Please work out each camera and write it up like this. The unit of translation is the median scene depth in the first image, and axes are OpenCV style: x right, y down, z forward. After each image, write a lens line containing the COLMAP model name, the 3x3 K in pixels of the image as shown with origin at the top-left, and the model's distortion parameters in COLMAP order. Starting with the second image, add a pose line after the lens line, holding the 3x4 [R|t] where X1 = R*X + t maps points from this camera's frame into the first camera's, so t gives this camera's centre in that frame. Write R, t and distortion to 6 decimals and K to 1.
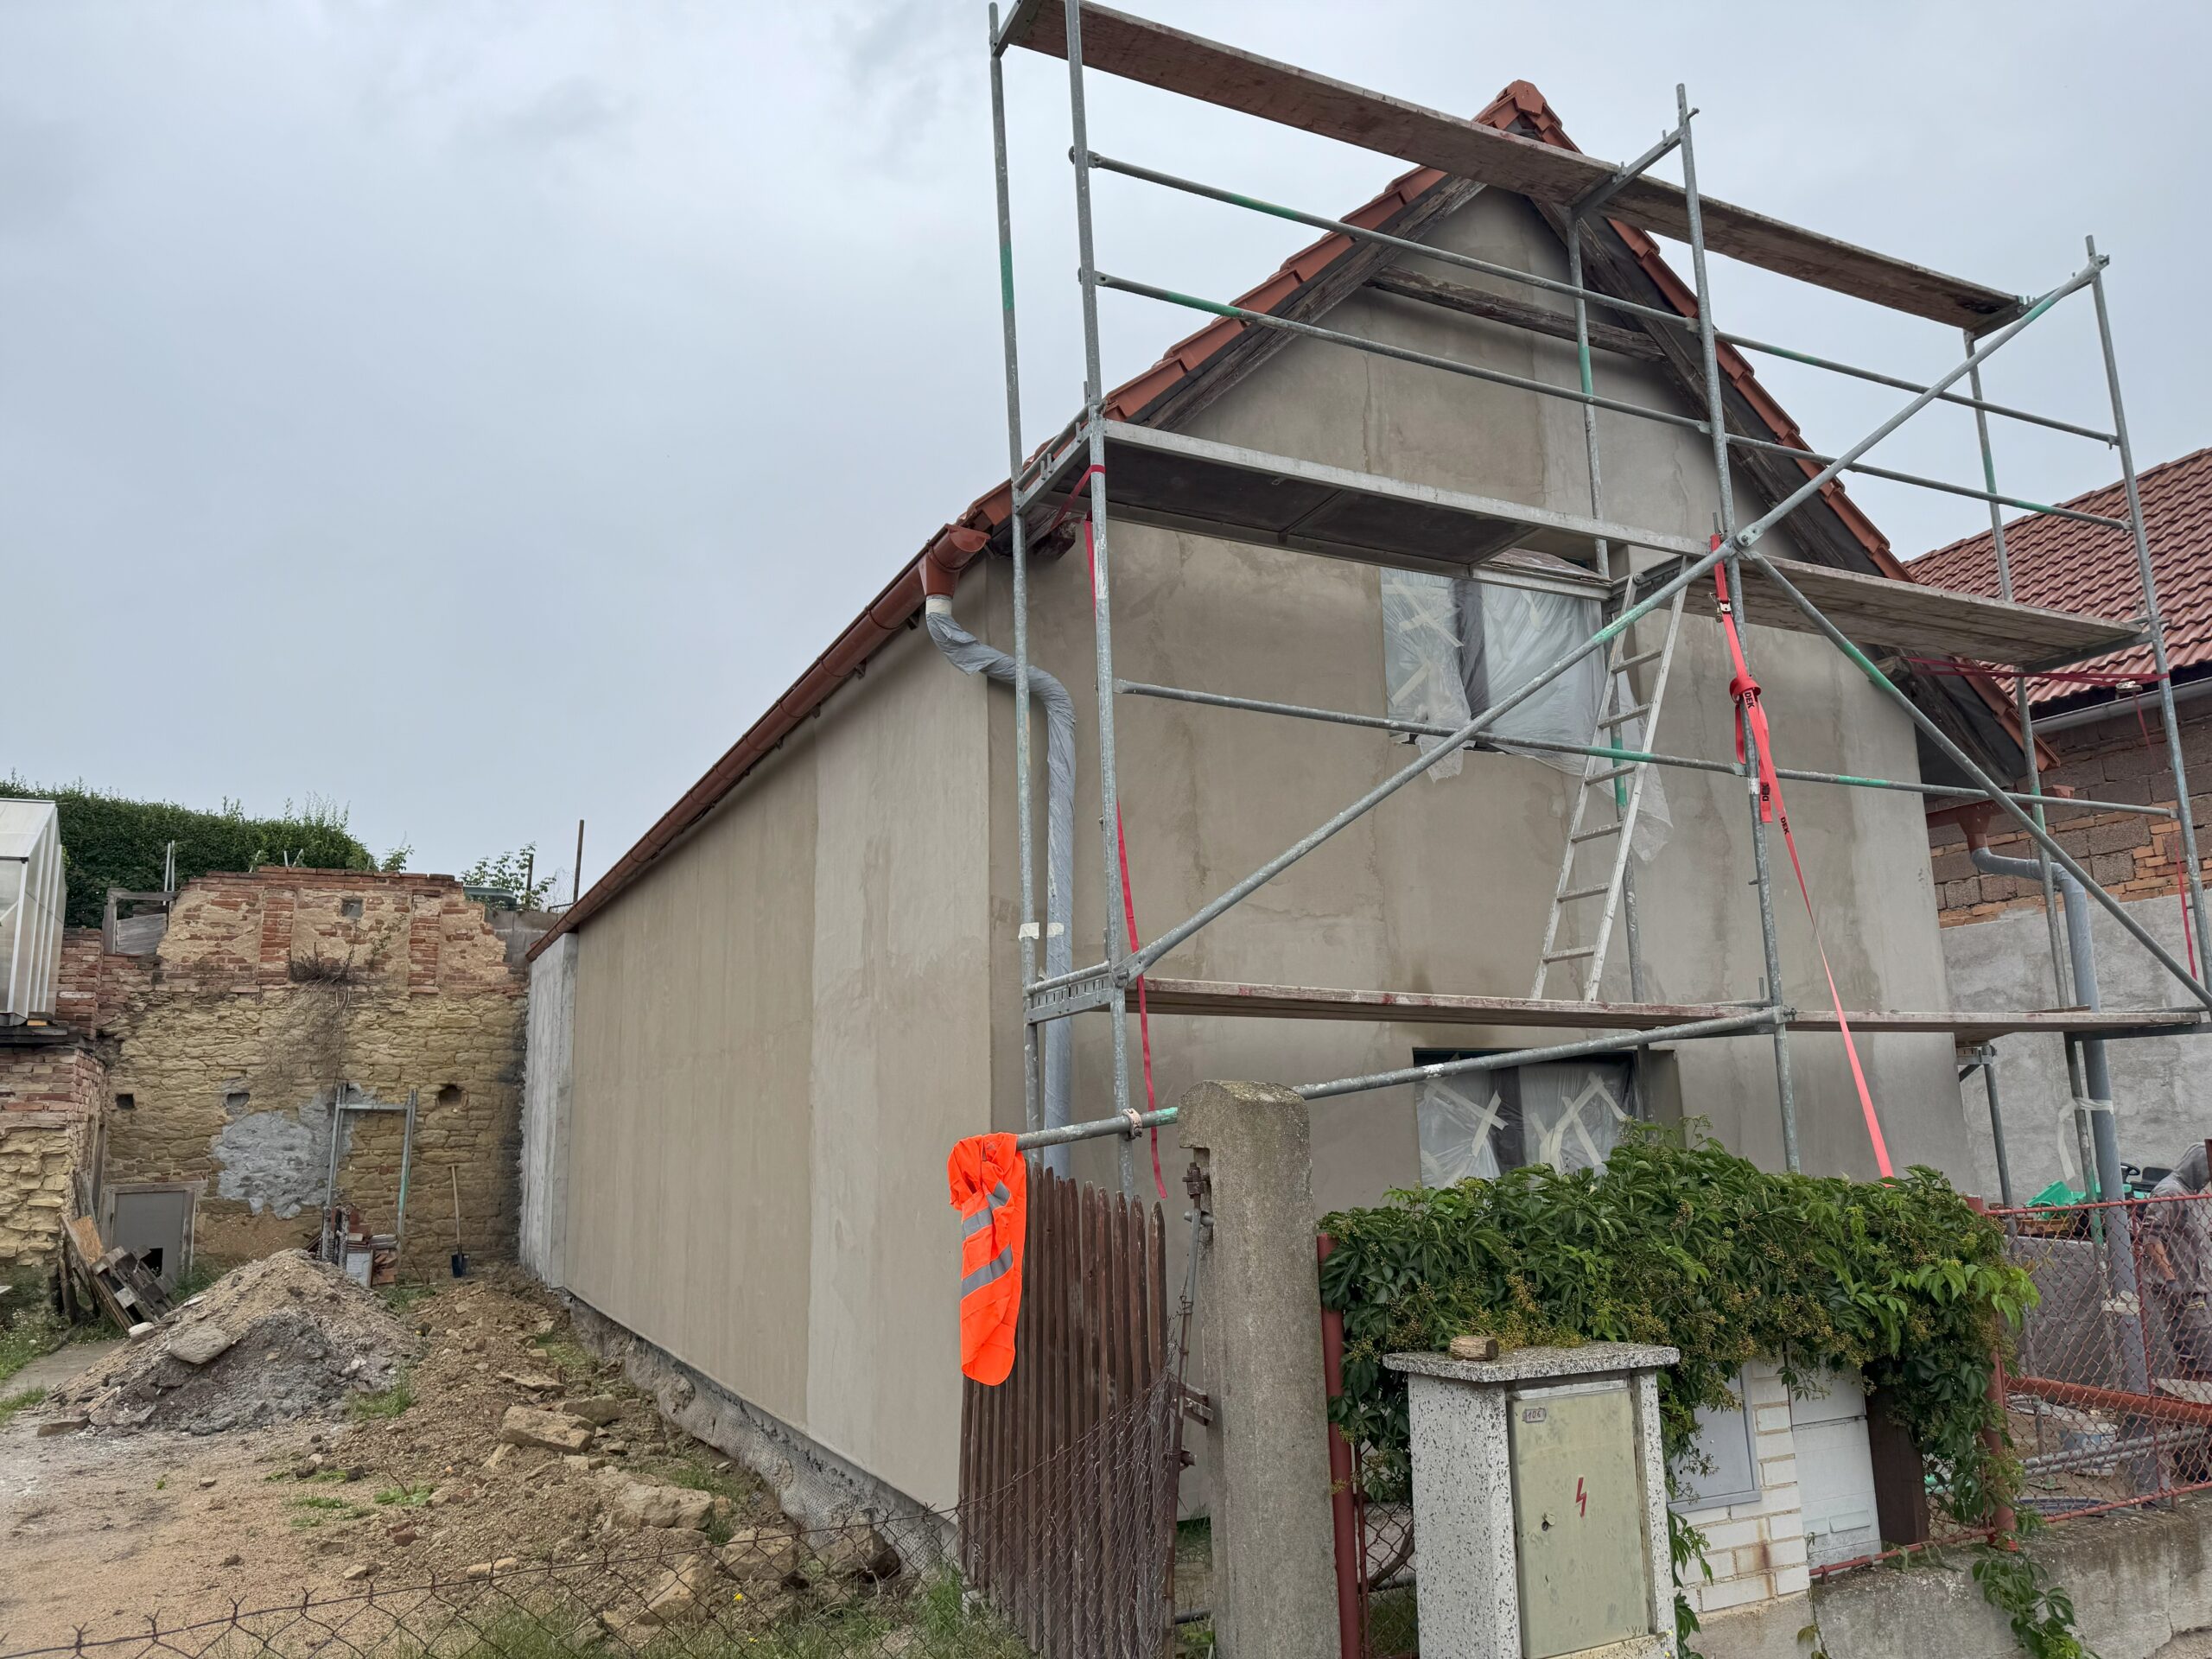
lens RADIAL K [[1543.1, 0, 1117.9], [0, 1543.1, 838.7], [0, 0, 1]] dist [0.039515, -0.042437]
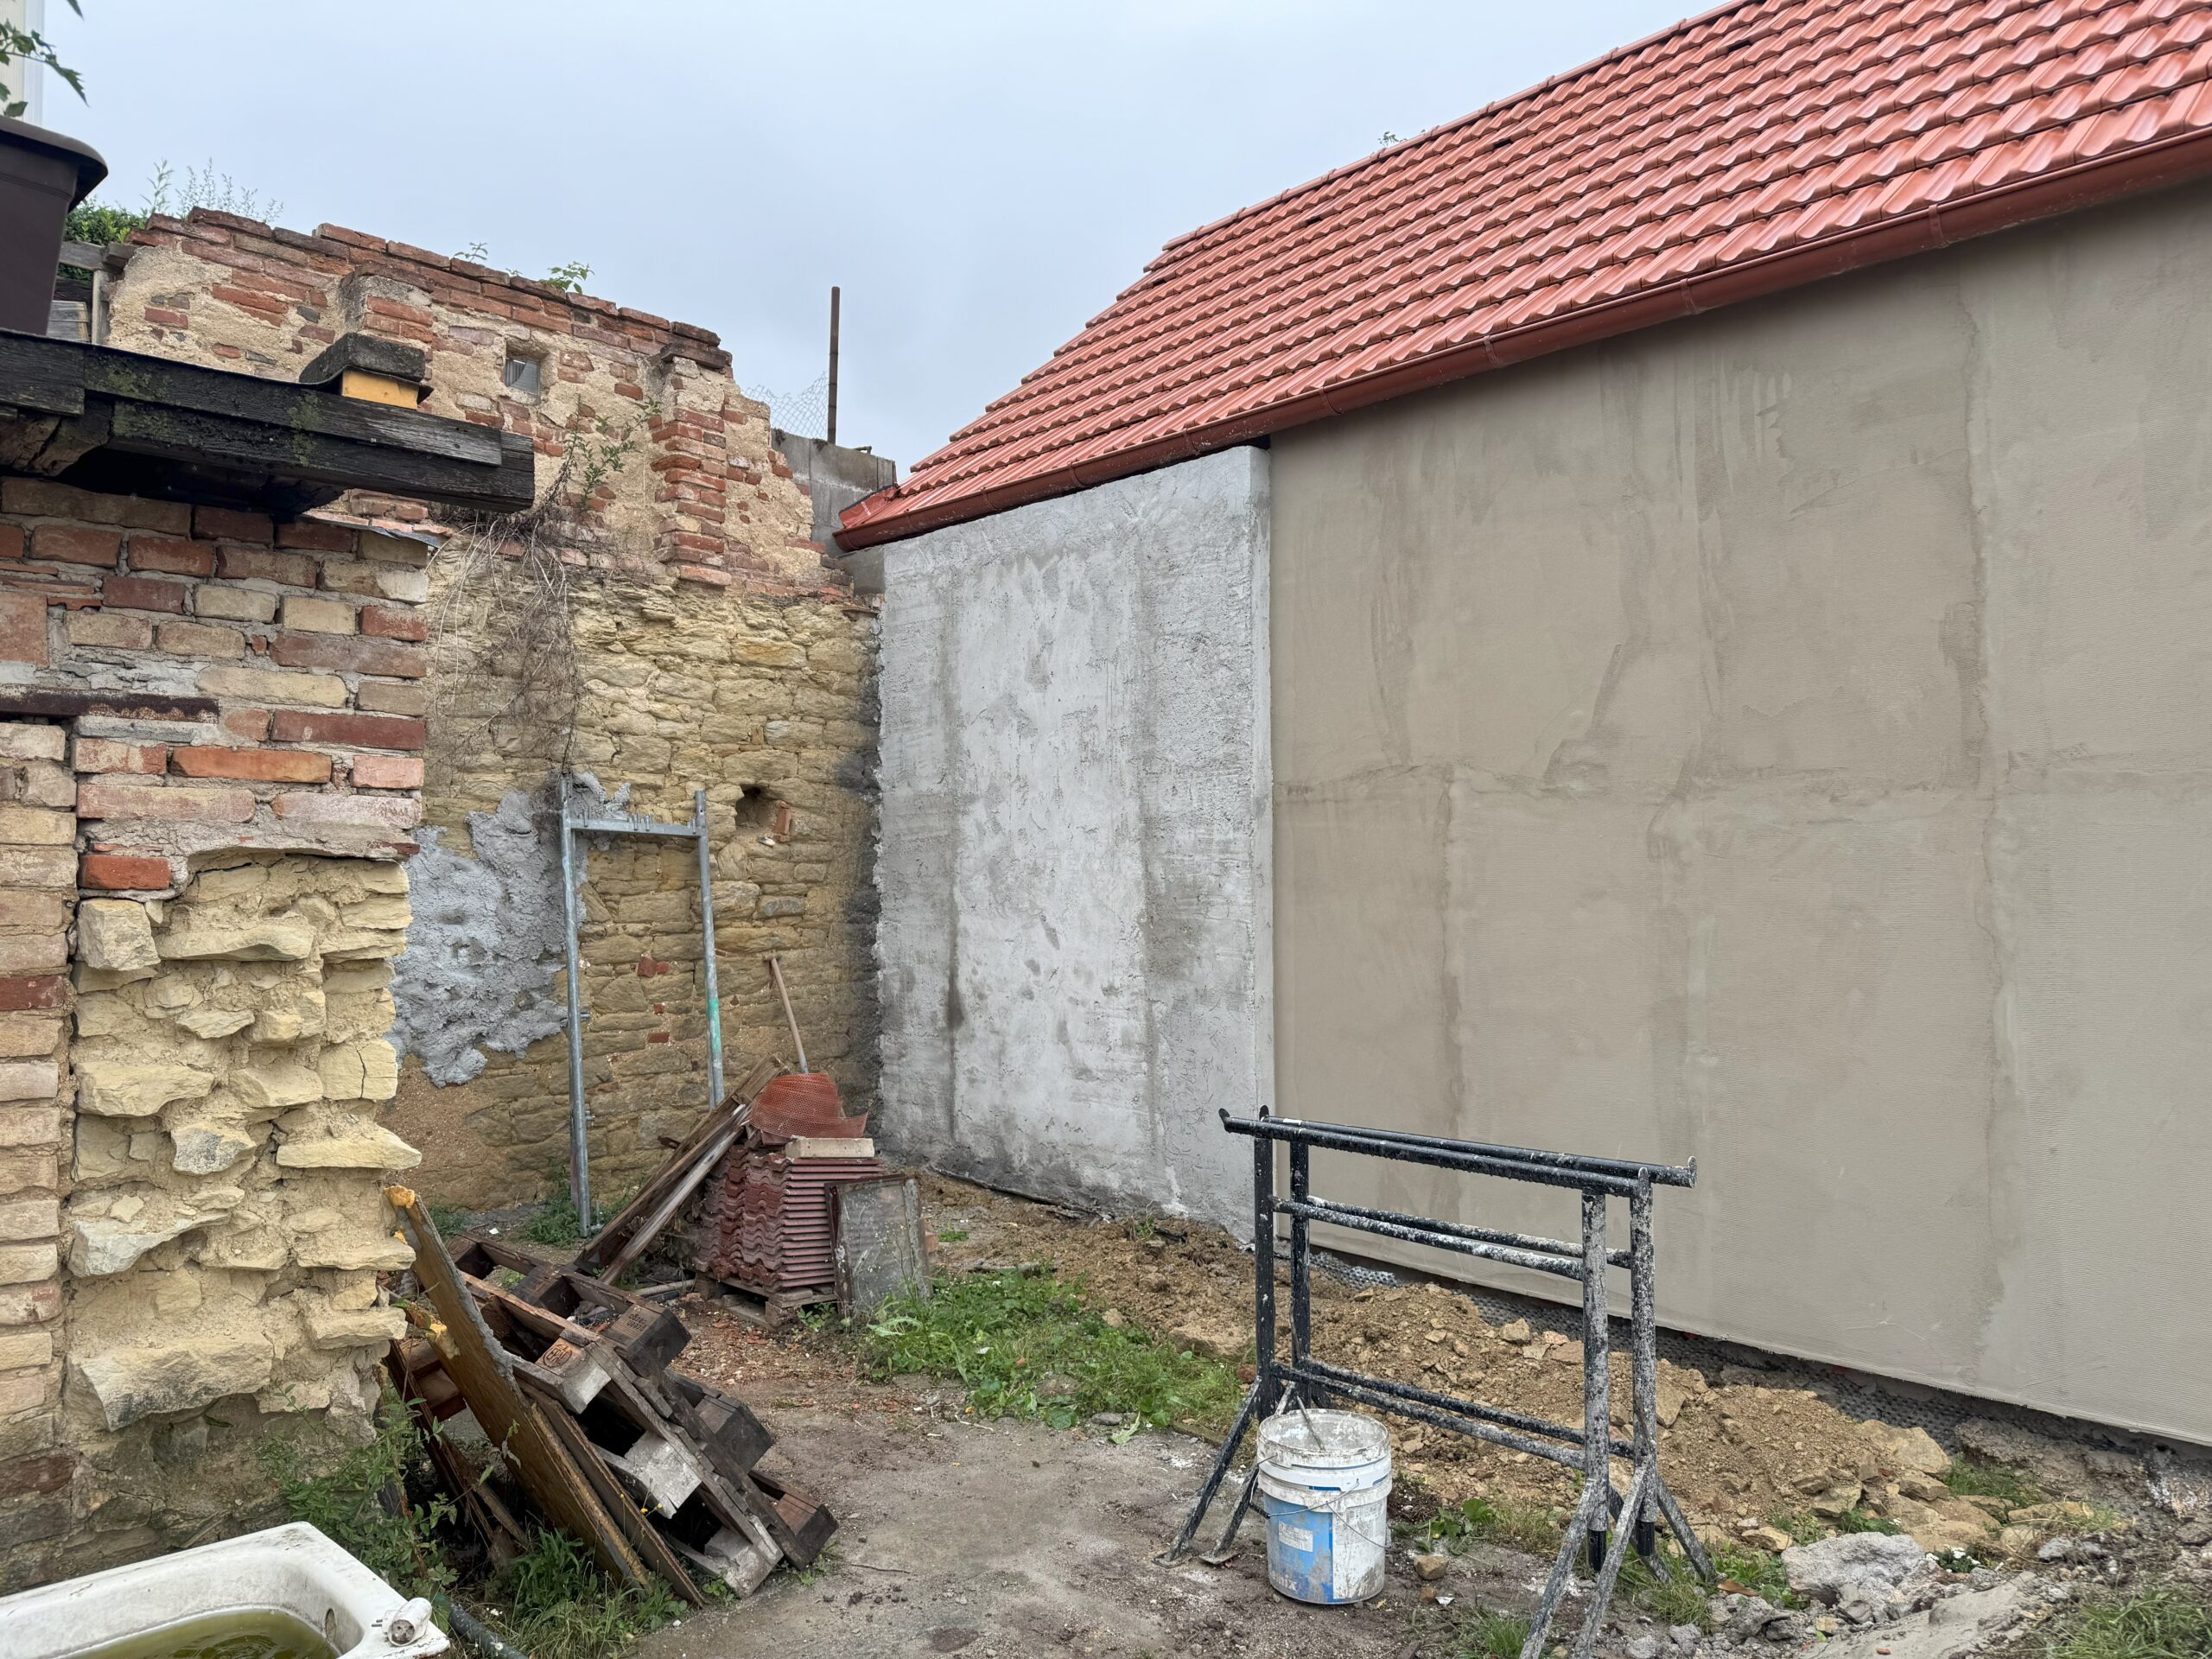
lens RADIAL K [[1525.4, 0, 1132.9], [0, 1525.4, 837.4], [0, 0, 1]] dist [0.095296, -0.131438]
pose [[0.948397, 0.028158, 0.315833, -0.504474], [-0.075545, 0.987433, 0.138815, 0.108793], [-0.307955, -0.155512, 0.938605, 0.571737]]
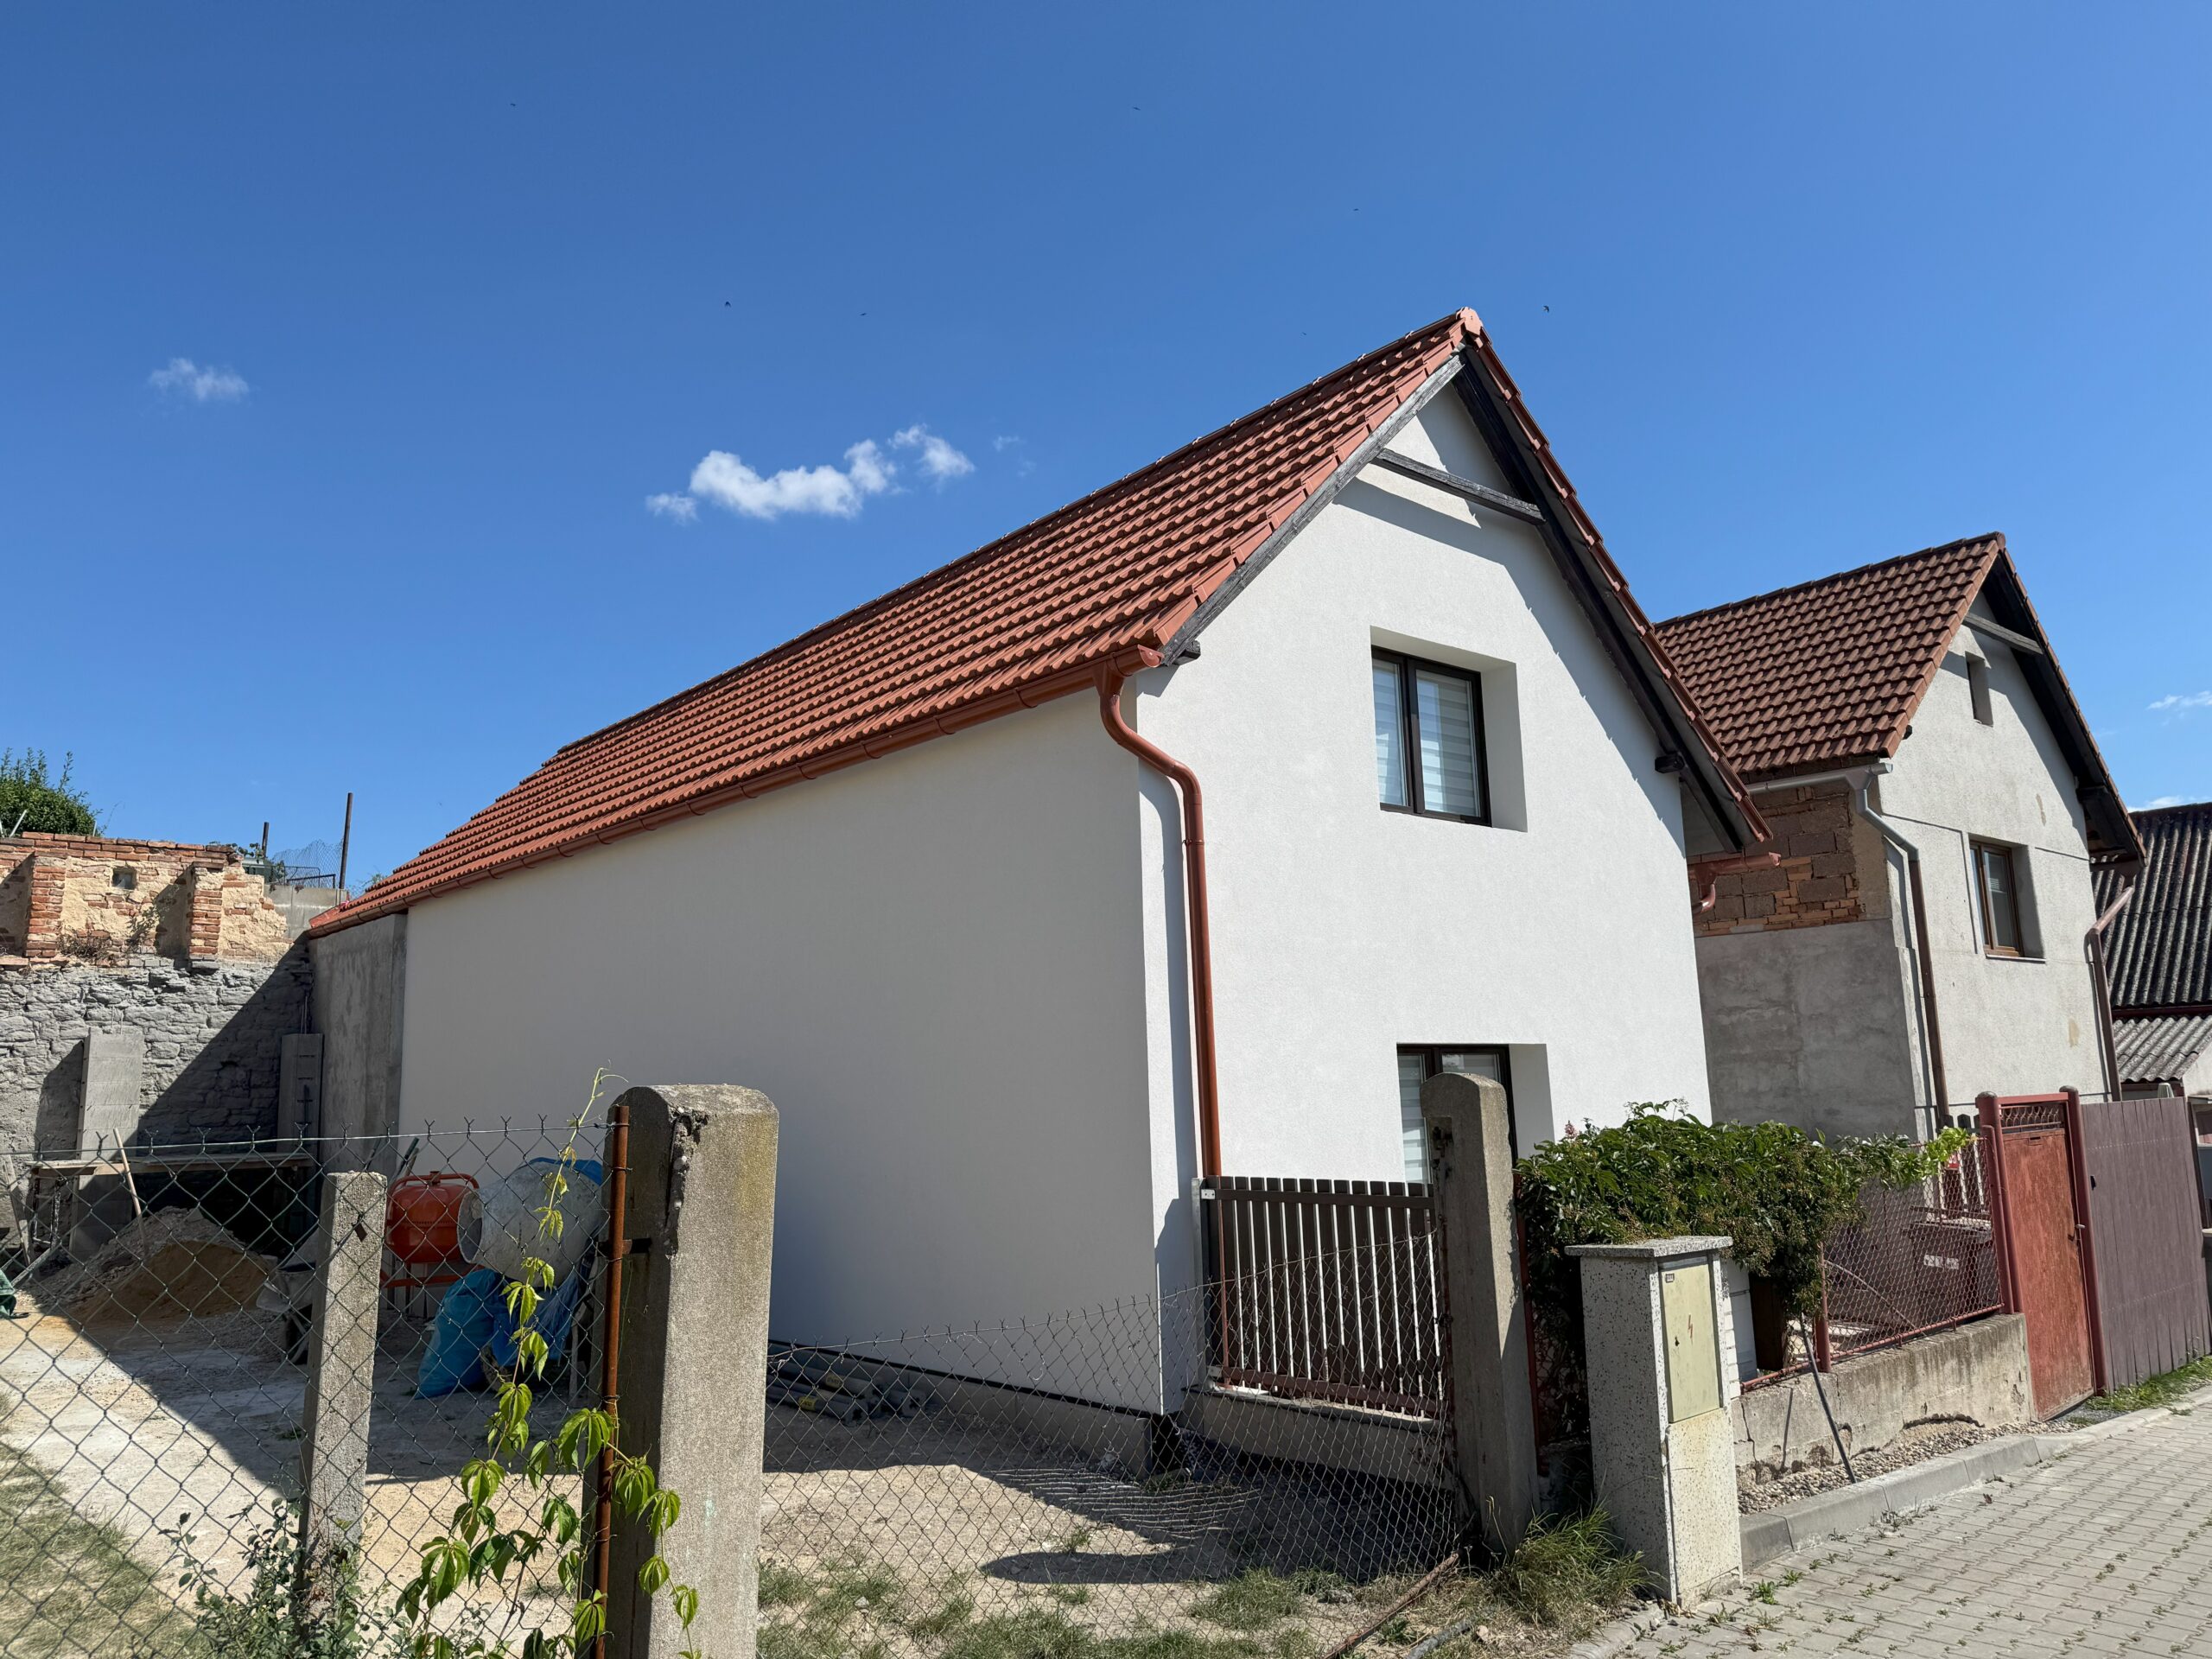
lens RADIAL K [[1545.1, 0, 1115.7], [0, 1545.1, 831.2], [0, 0, 1]] dist [0.031613, -0.034590]
pose [[0.965451, 0.041178, 0.257310, -0.162041], [-0.044096, 0.999012, 0.005578, -0.018506], [-0.256826, -0.016732, 0.966313, -0.094031]]
